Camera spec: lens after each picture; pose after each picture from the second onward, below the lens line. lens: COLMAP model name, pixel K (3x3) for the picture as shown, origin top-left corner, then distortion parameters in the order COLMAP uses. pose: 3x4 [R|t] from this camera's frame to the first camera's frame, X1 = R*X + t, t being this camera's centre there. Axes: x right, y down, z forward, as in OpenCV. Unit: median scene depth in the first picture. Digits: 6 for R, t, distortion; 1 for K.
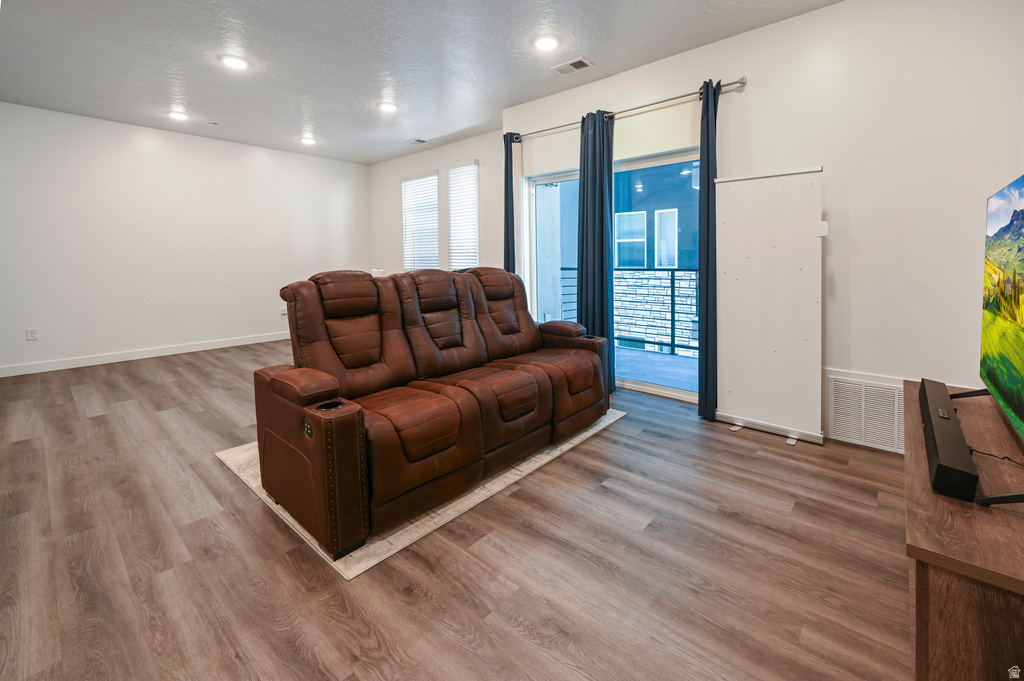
lens RADIAL K [[424.8, 0, 519.1], [0, 424.8, 337.2], [0, 0, 1]] dist [0.002053, -0.000221]
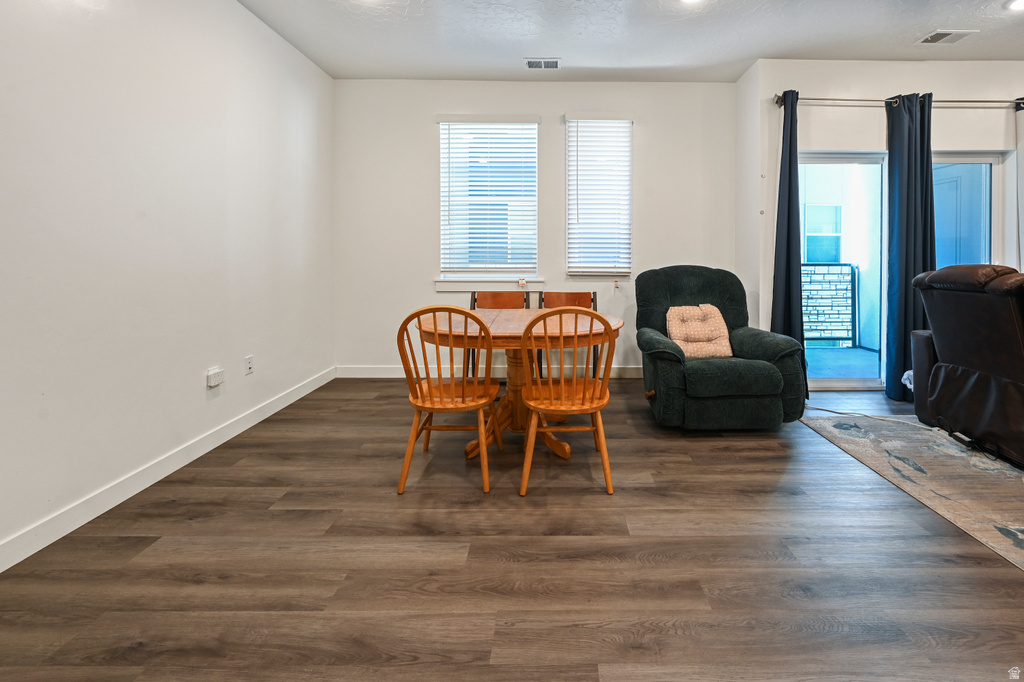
lens RADIAL K [[427.0, 0, 505.1], [0, 427.0, 300.6], [0, 0, 1]] dist [-0.006985, 0.001965]
pose [[0.746183, -0.063454, 0.662710, -1.048341], [0.114876, 0.992788, -0.034287, -0.149452], [-0.655754, 0.101713, 0.748091, 0.883965]]
